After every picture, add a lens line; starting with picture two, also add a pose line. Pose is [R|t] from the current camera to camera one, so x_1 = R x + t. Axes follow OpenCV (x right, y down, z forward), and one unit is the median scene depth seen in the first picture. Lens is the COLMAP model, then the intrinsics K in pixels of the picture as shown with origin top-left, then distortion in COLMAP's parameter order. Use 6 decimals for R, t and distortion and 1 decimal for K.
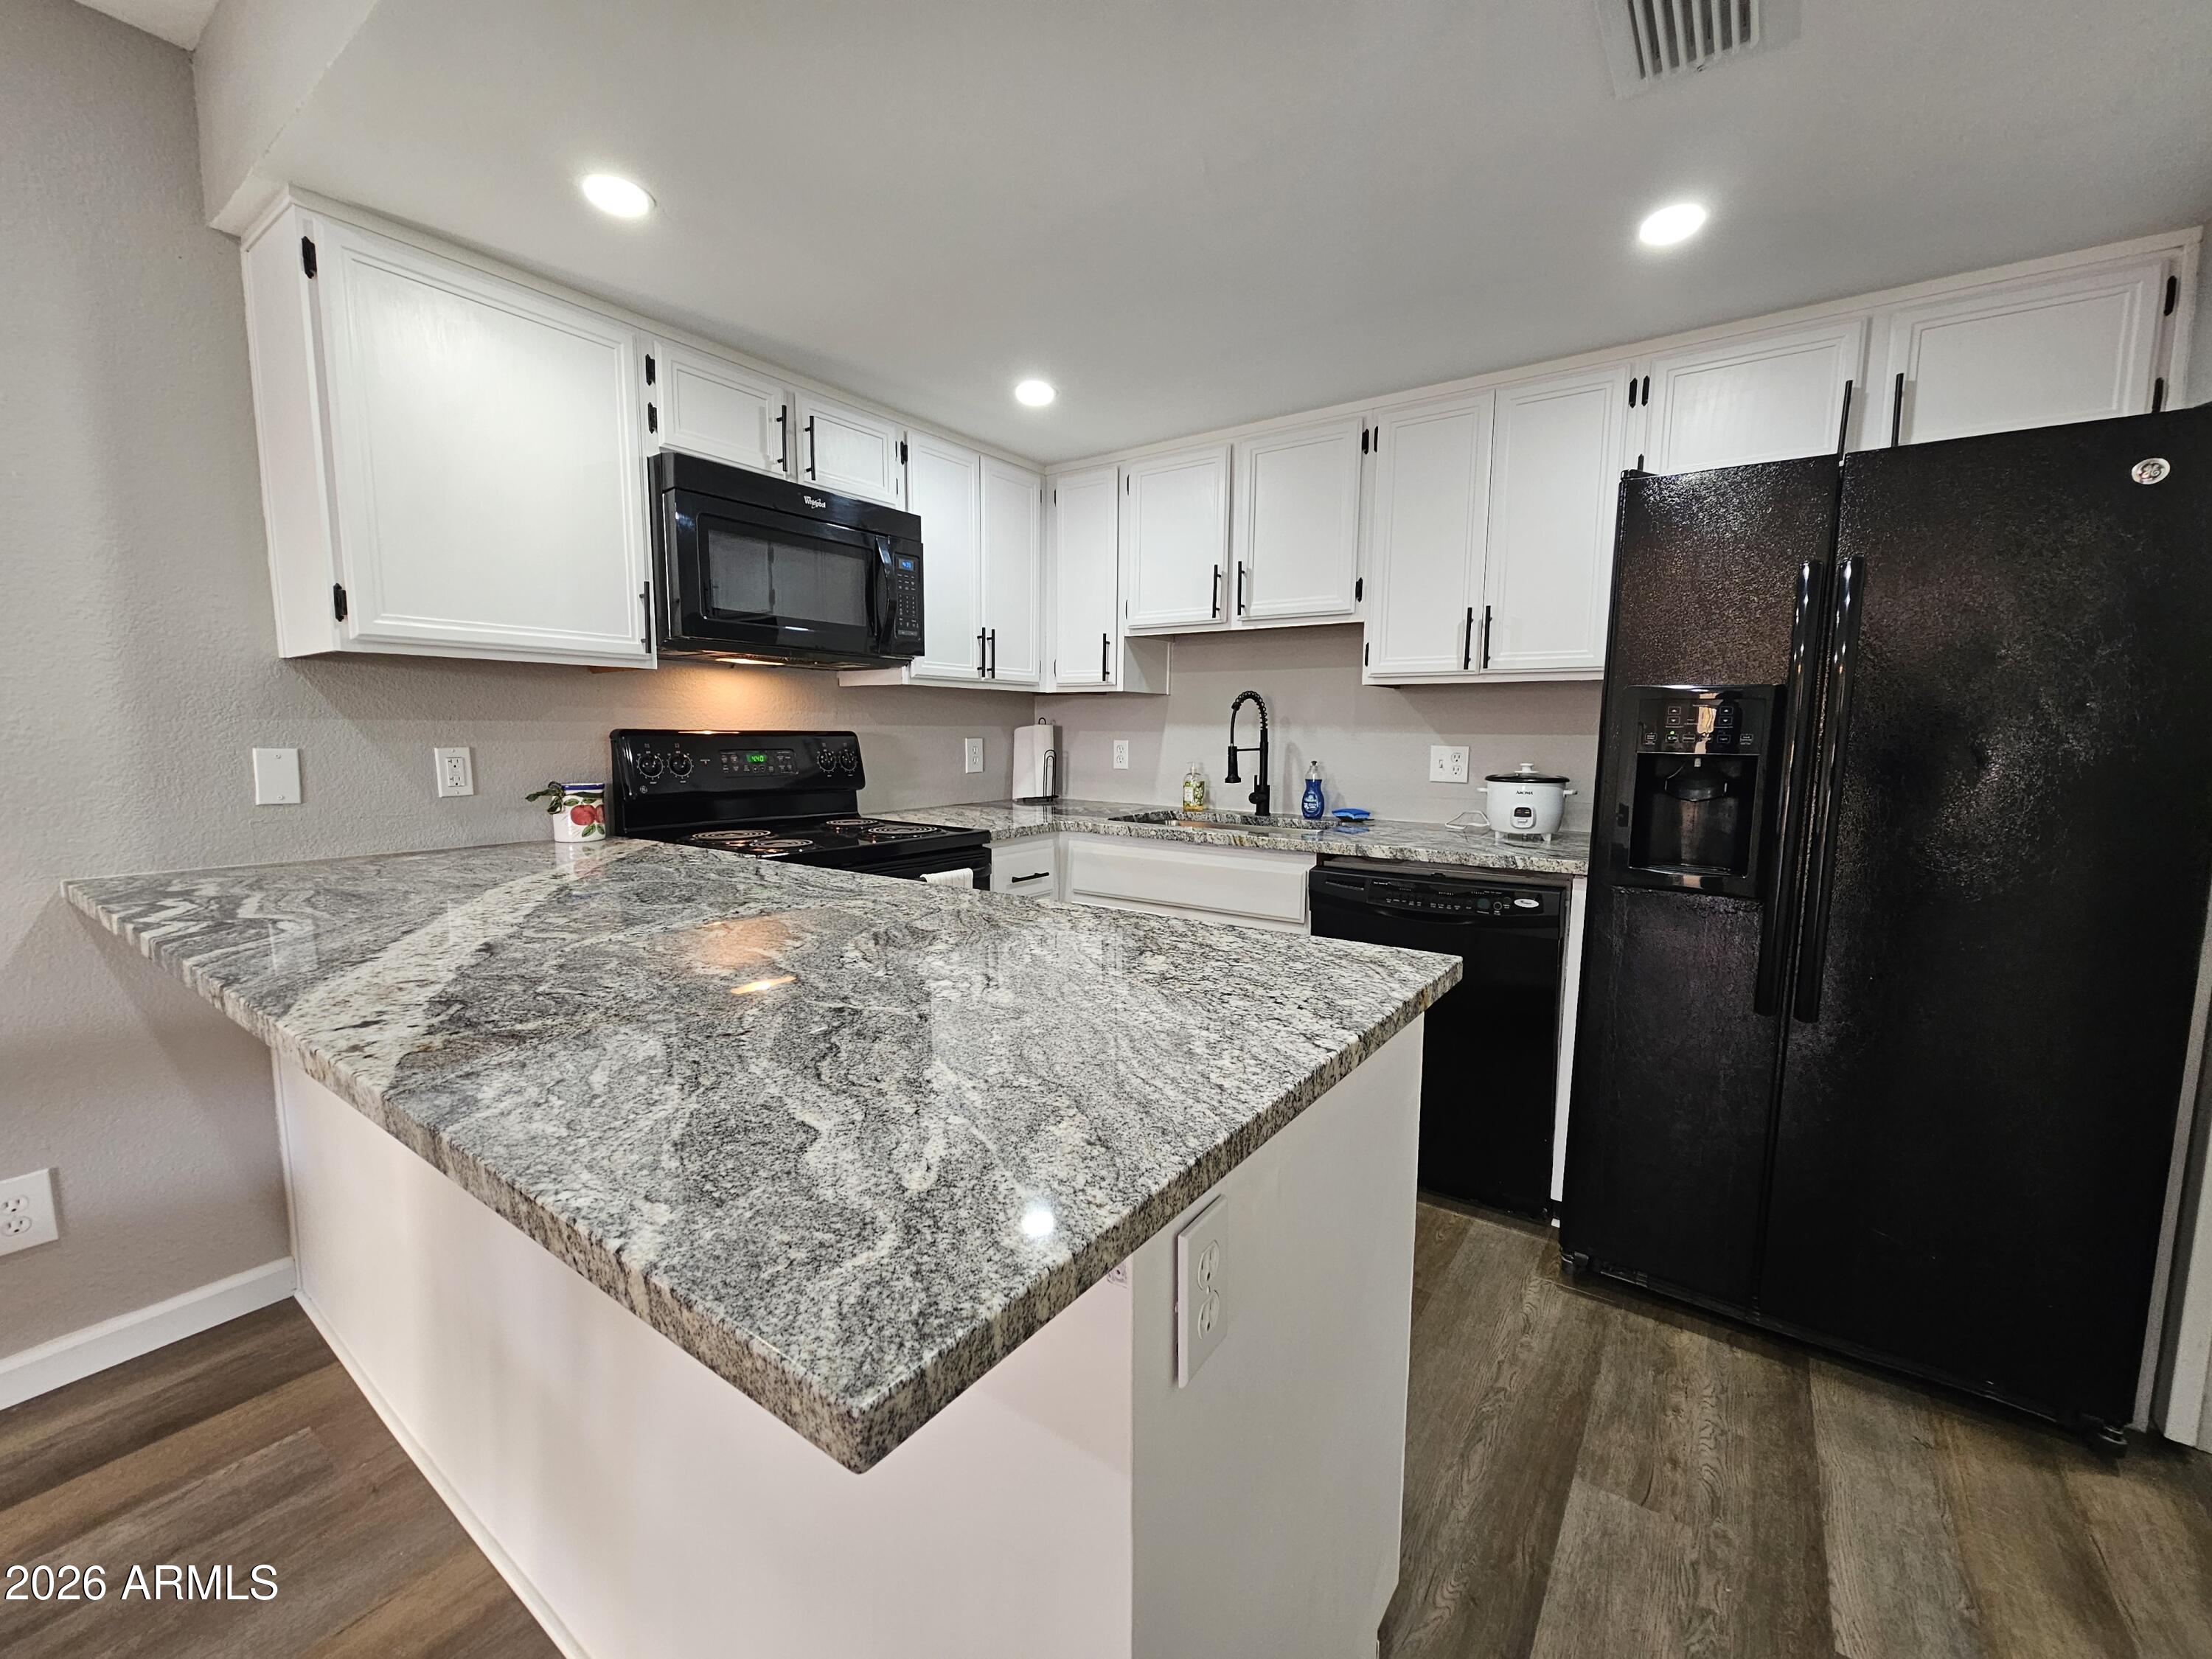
lens RADIAL K [[914.4, 0, 1096.7], [0, 914.4, 836.3], [0, 0, 1]] dist [0.002131, 0.000439]
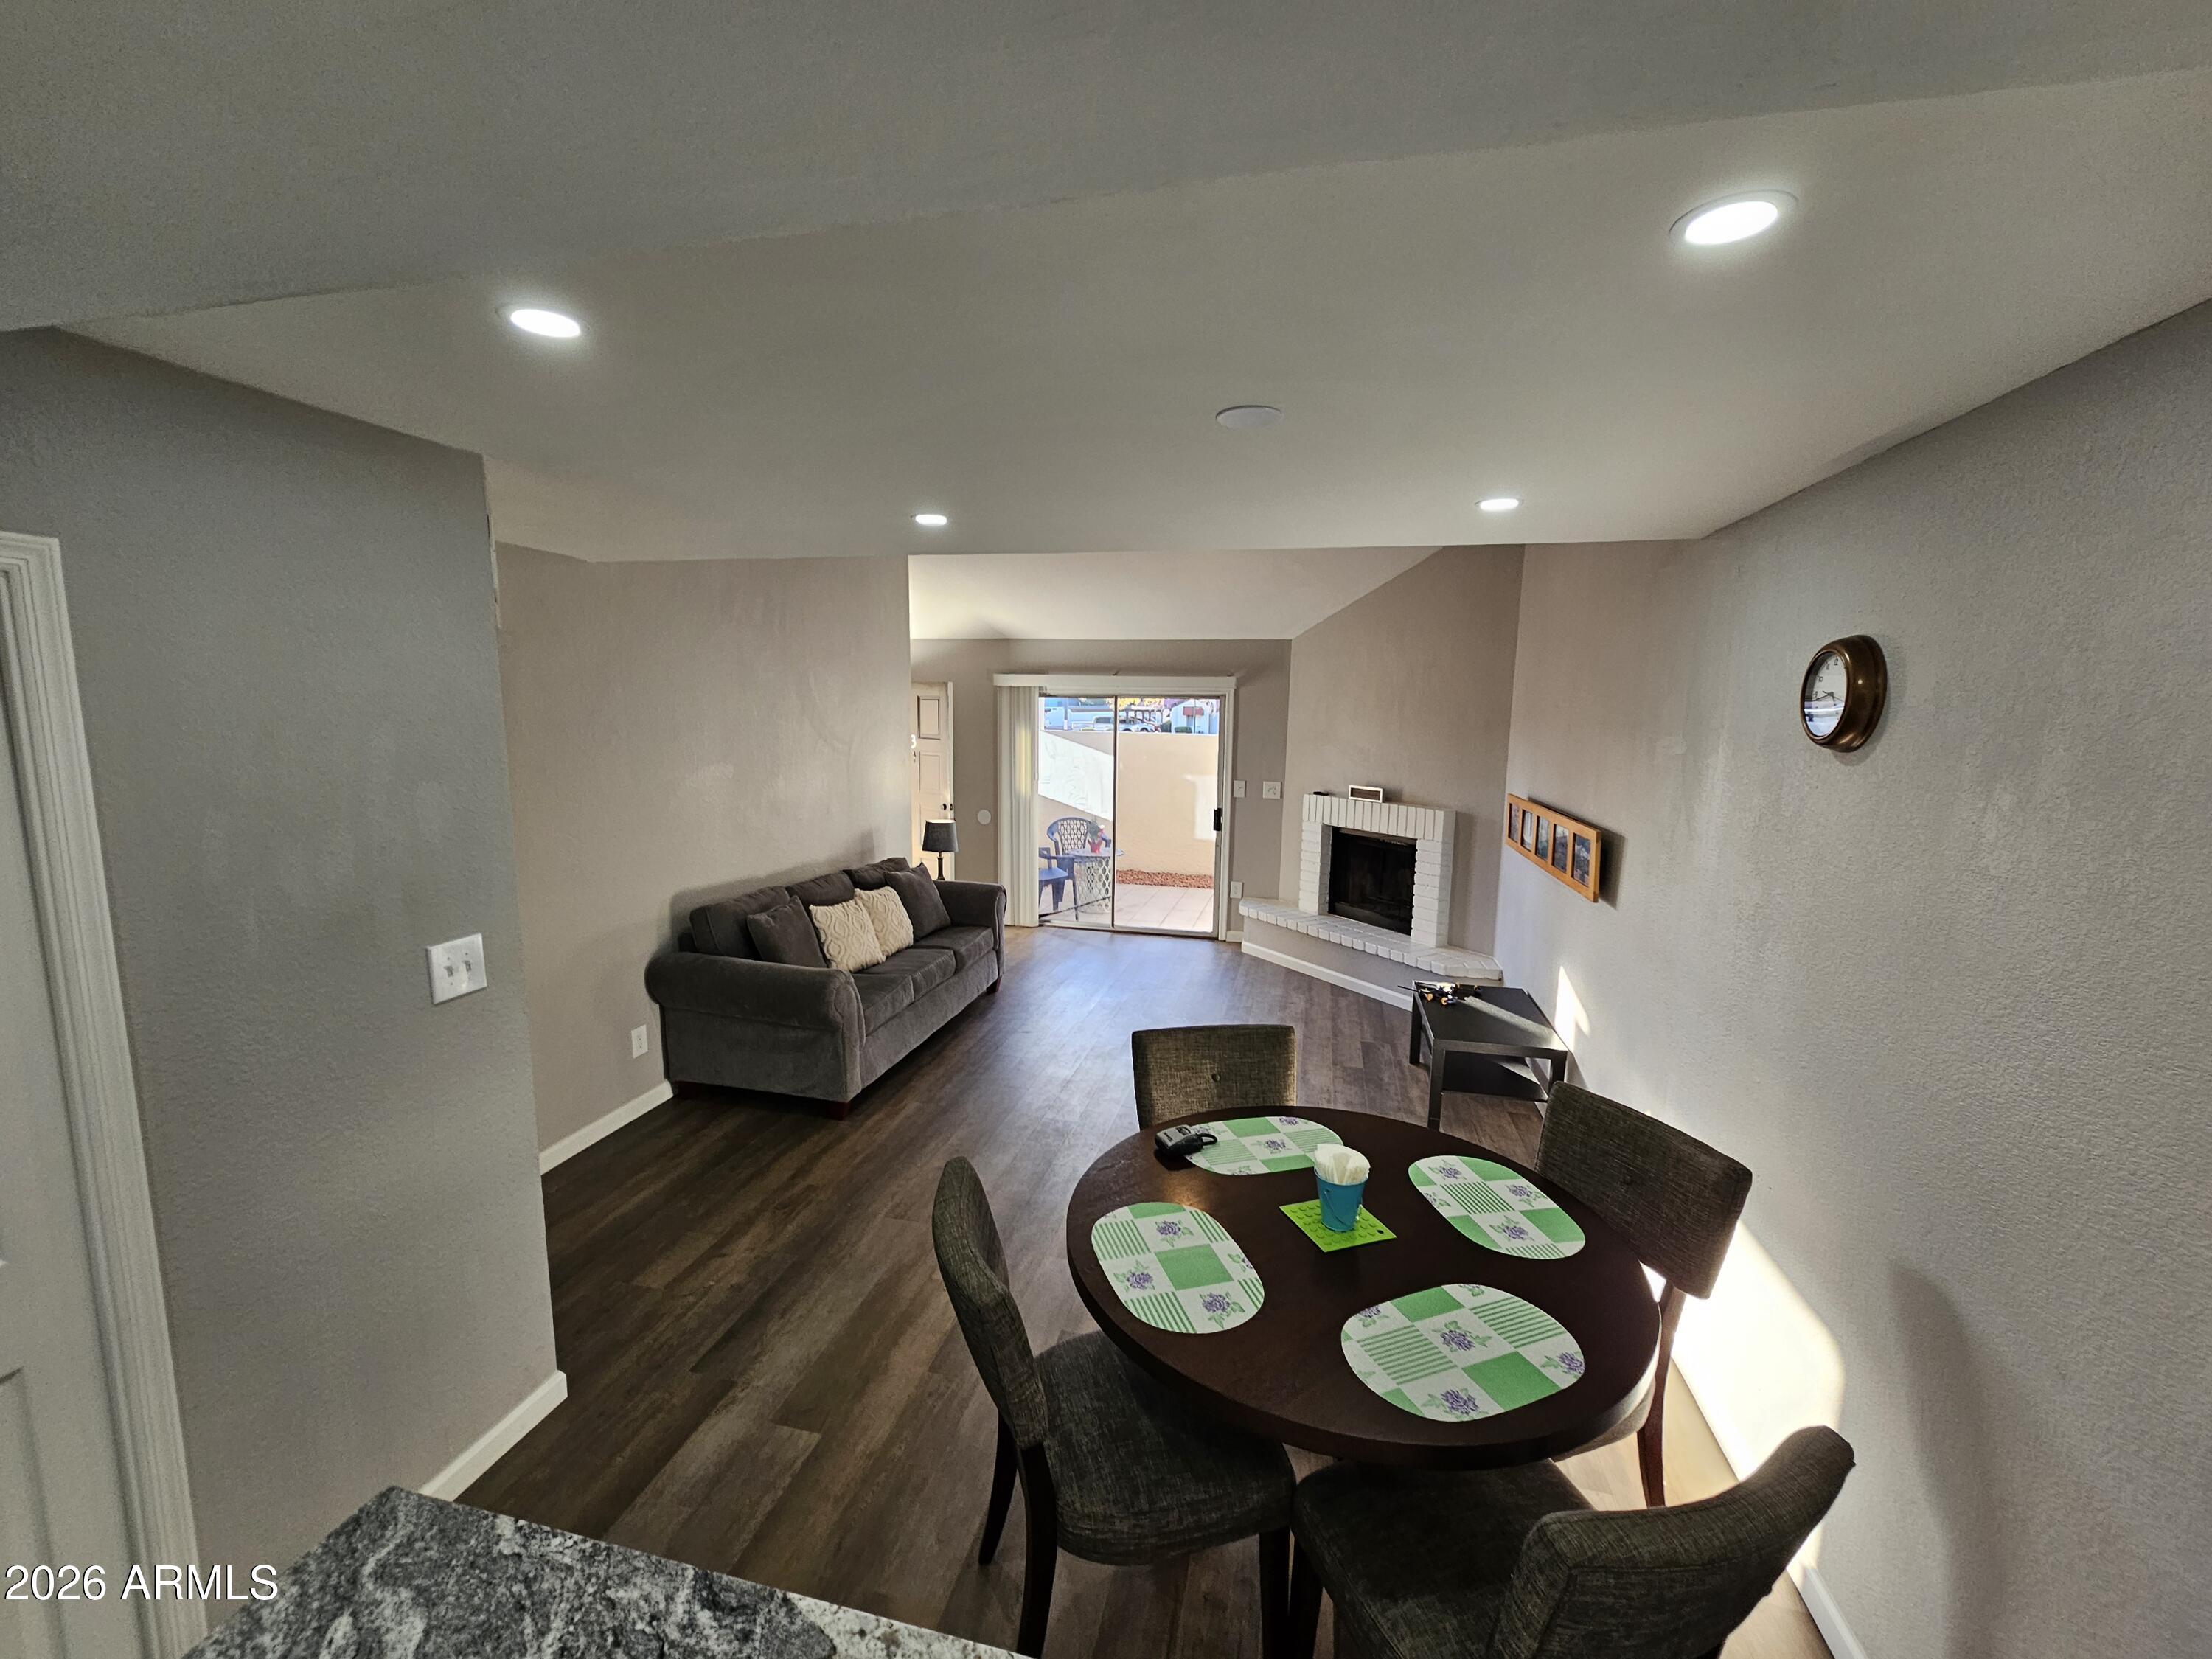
lens RADIAL K [[914.4, 0, 1096.7], [0, 914.4, 836.3], [0, 0, 1]] dist [0.002131, 0.000439]
pose [[-0.927011, 0.036696, -0.373235, -0.239844], [-0.058360, 0.968964, 0.240215, -0.402339], [0.370466, 0.244464, -0.896098, 0.706108]]
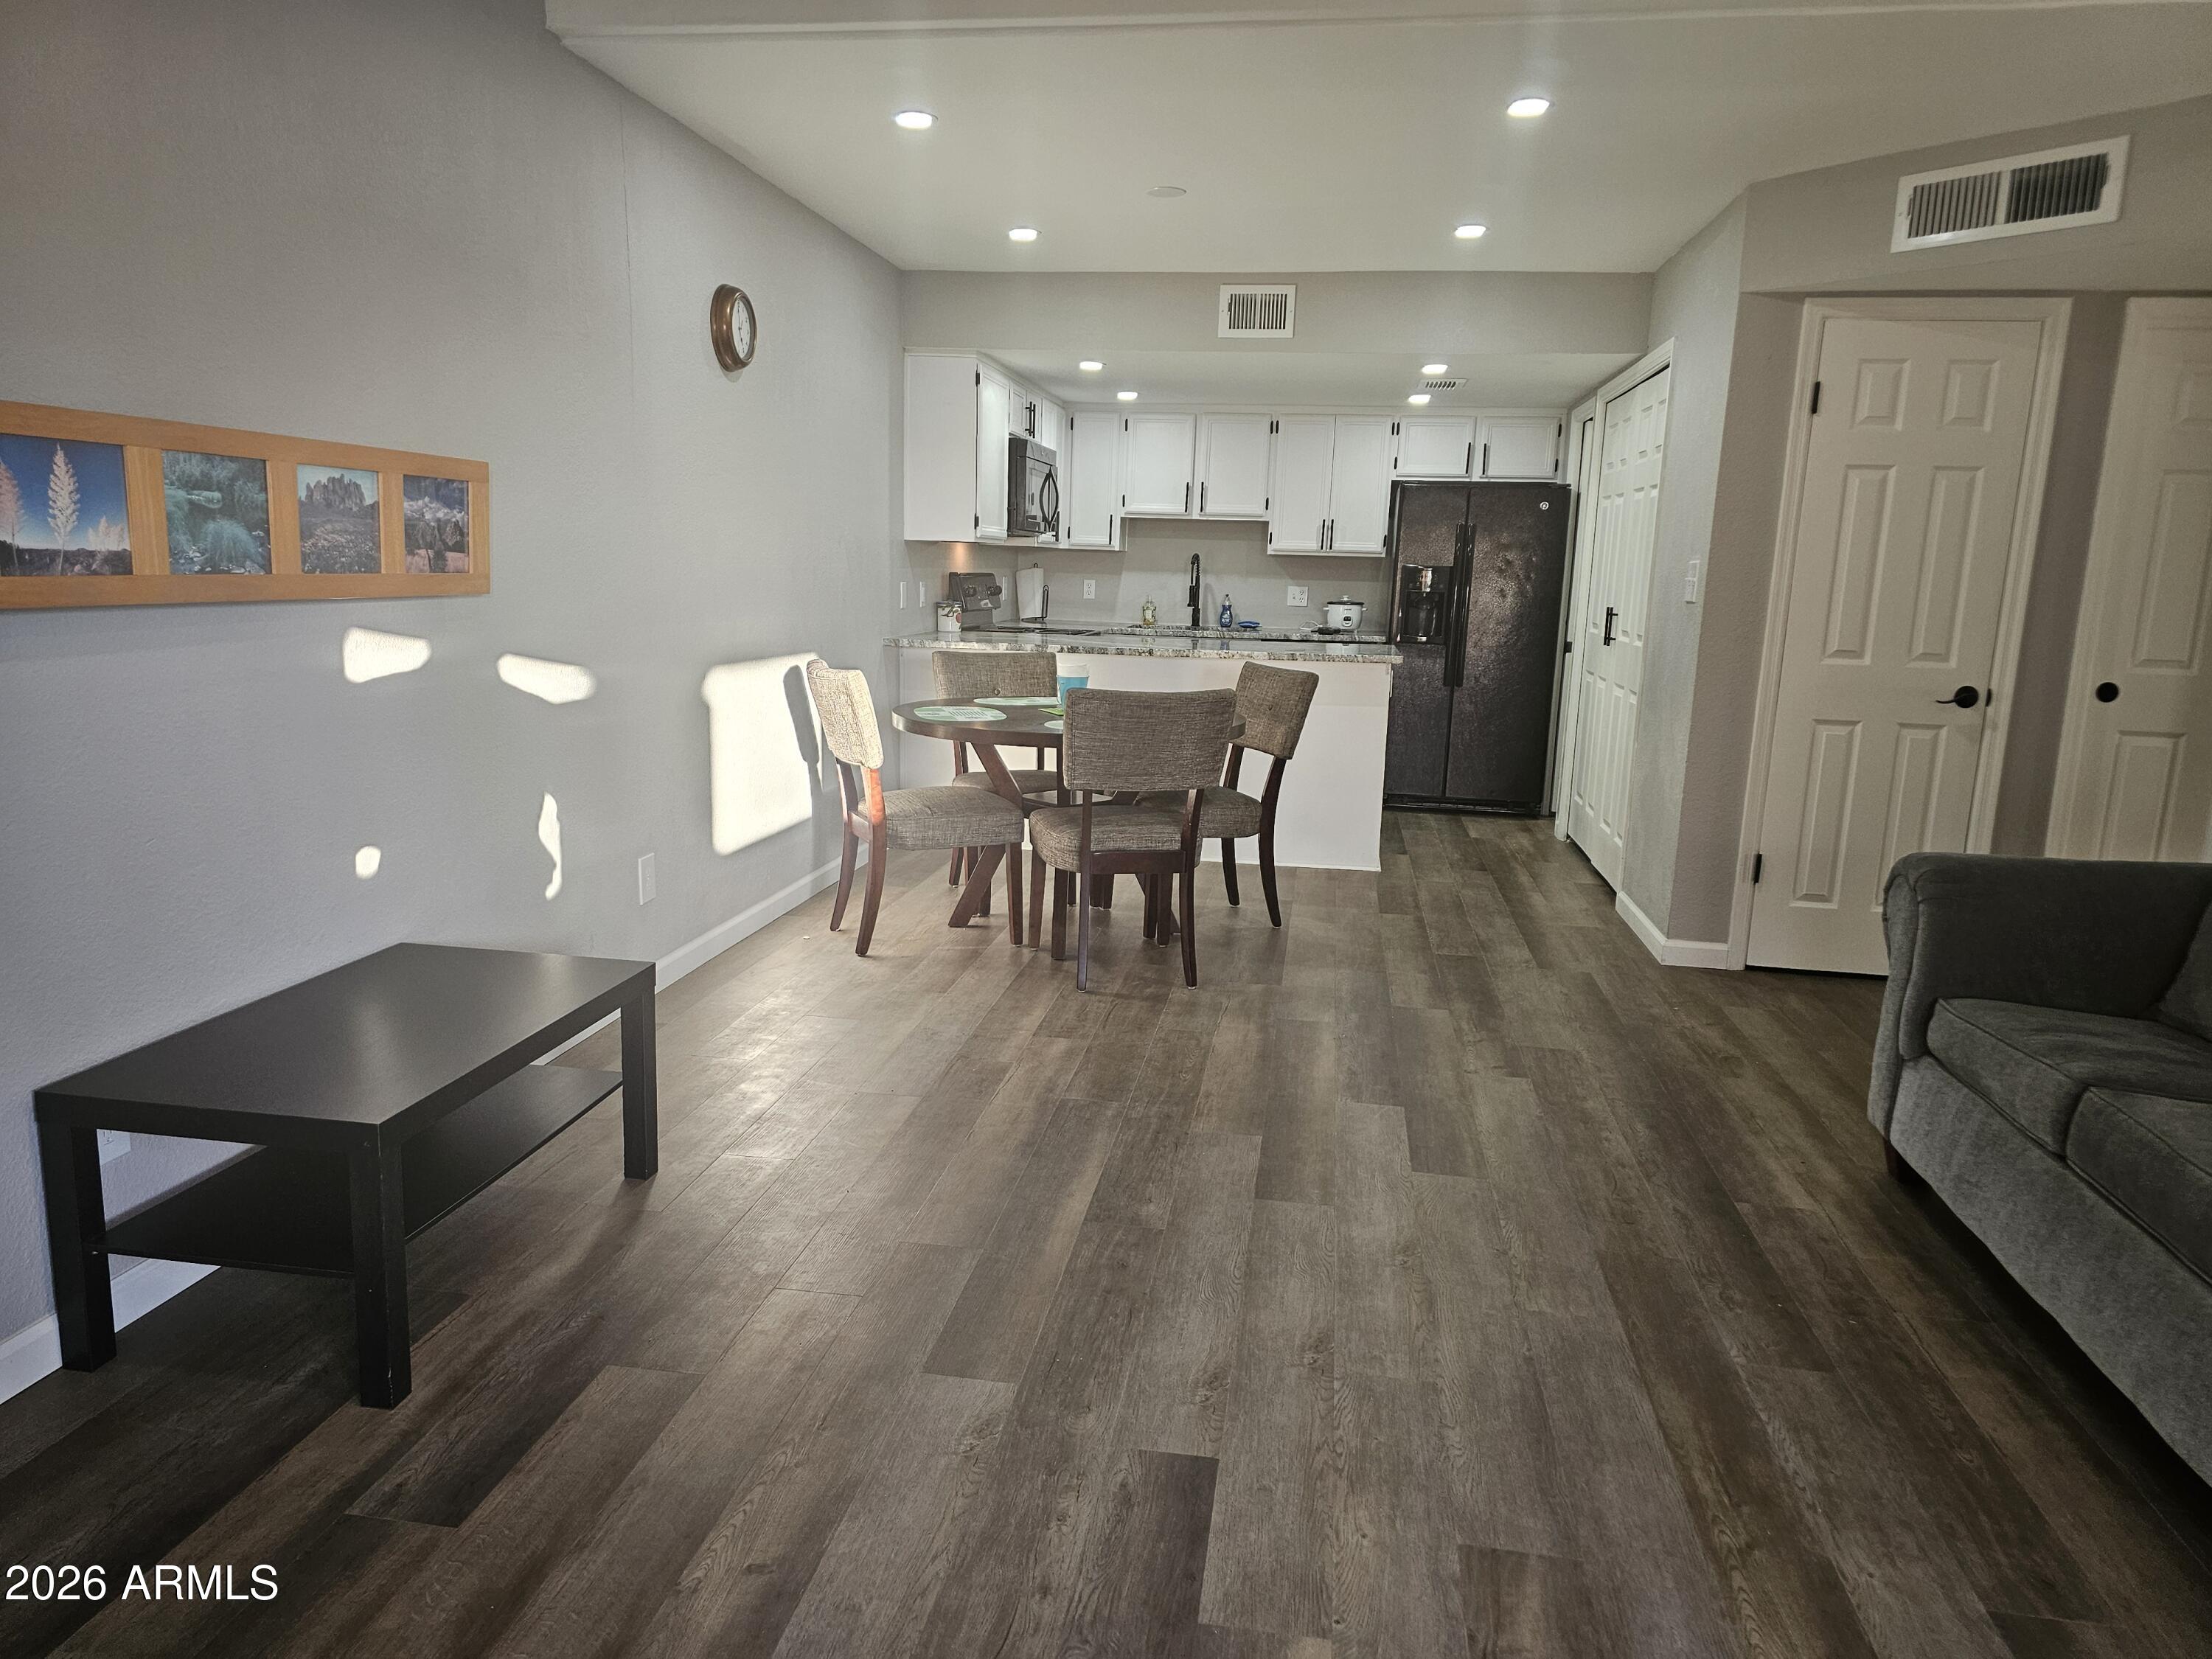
lens RADIAL K [[1478.4, 0, 1099.9], [0, 1478.4, 837.6], [0, 0, 1]] dist [0.078684, -0.087250]
pose [[0.890473, -0.062804, 0.450682, -1.834237], [0.026433, 0.995896, 0.086555, 0.186663], [-0.454268, -0.065162, 0.888479, -2.067511]]
